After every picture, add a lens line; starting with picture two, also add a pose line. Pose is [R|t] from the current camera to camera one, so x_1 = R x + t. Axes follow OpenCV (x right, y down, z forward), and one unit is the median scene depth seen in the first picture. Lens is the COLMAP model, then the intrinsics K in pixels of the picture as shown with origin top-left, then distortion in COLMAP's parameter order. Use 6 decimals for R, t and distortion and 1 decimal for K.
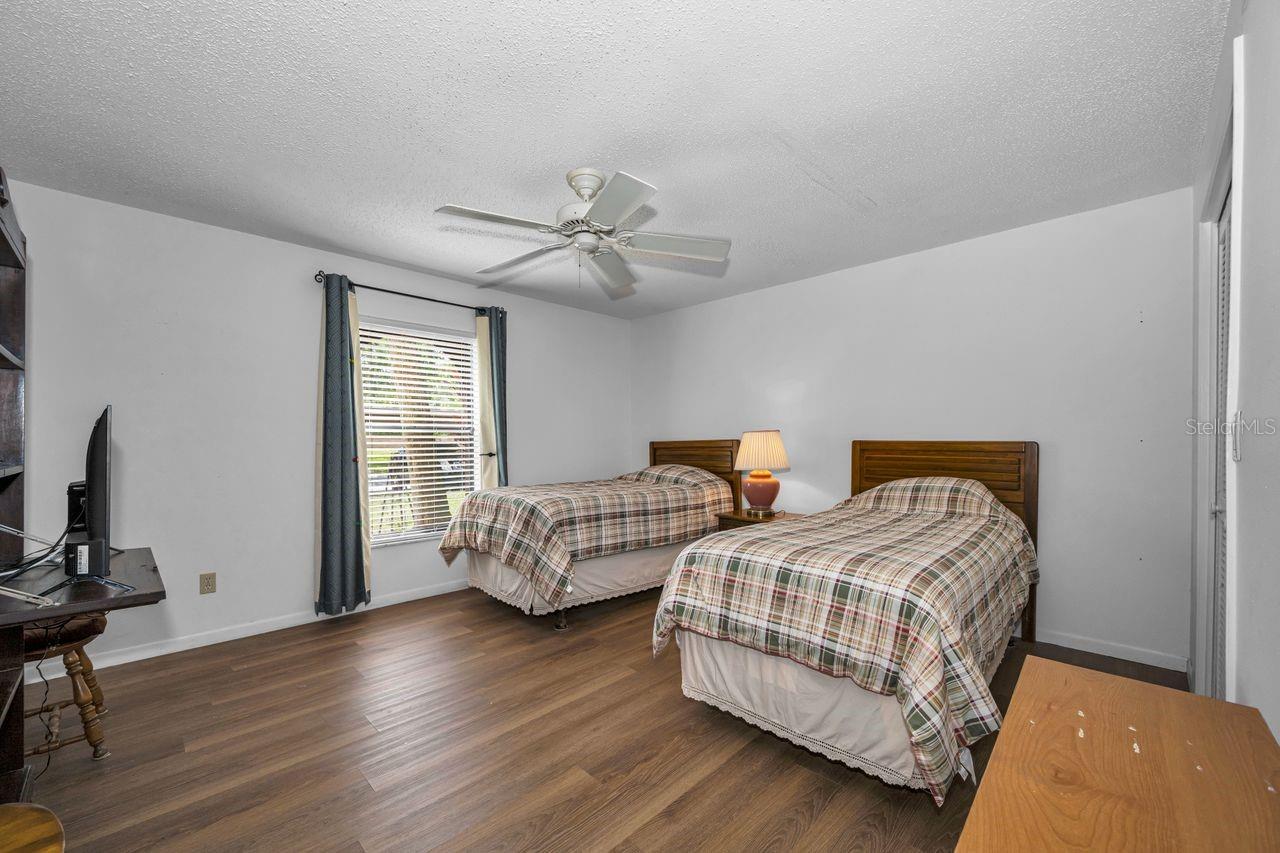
lens RADIAL K [[501.9, 0, 636.3], [0, 501.9, 434.1], [0, 0, 1]] dist [-0.000160, -0.000070]
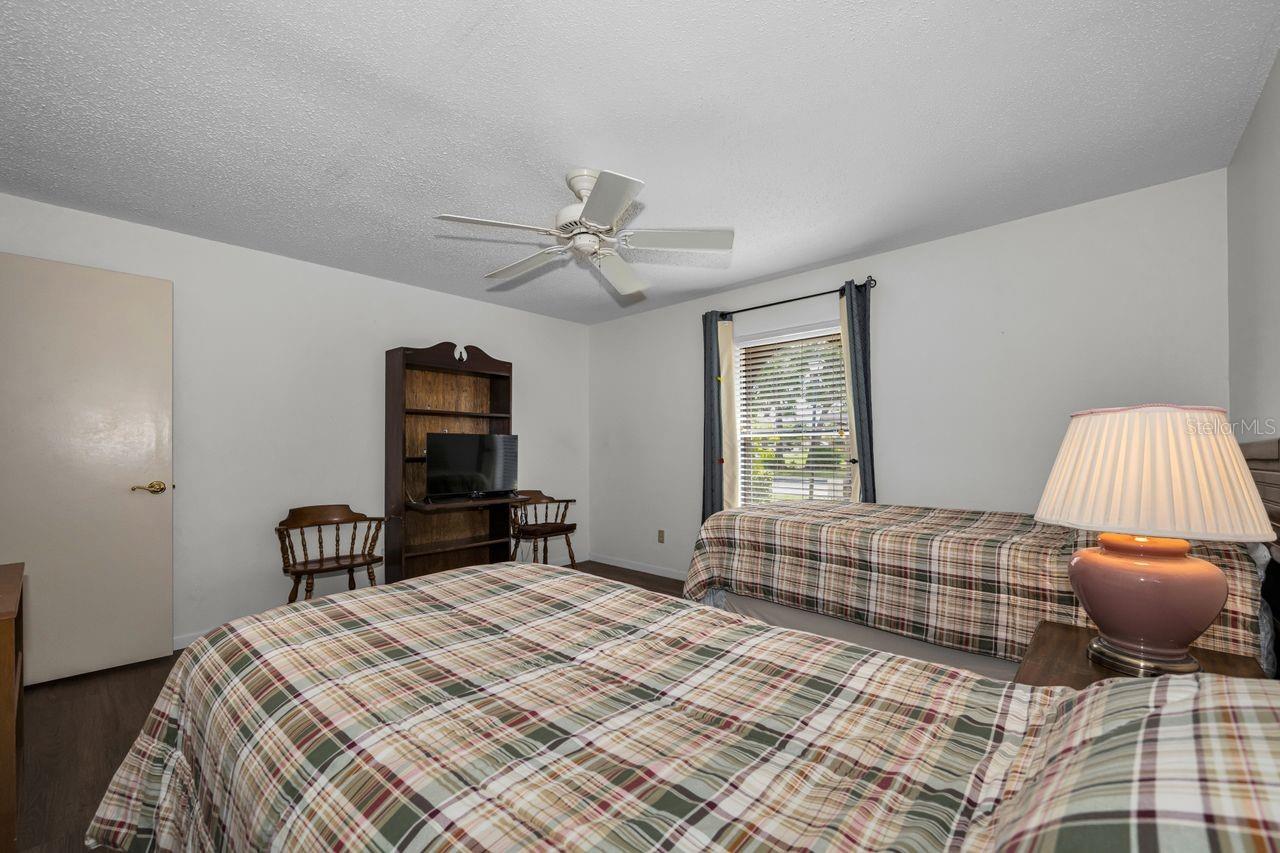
lens RADIAL K [[501.9, 0, 636.3], [0, 501.9, 434.1], [0, 0, 1]] dist [-0.000160, -0.000070]
pose [[0.063168, -0.022460, -0.997750, 0.602178], [0.013015, 0.999680, -0.021680, 0.011184], [0.997918, -0.011616, 0.063440, 0.699371]]
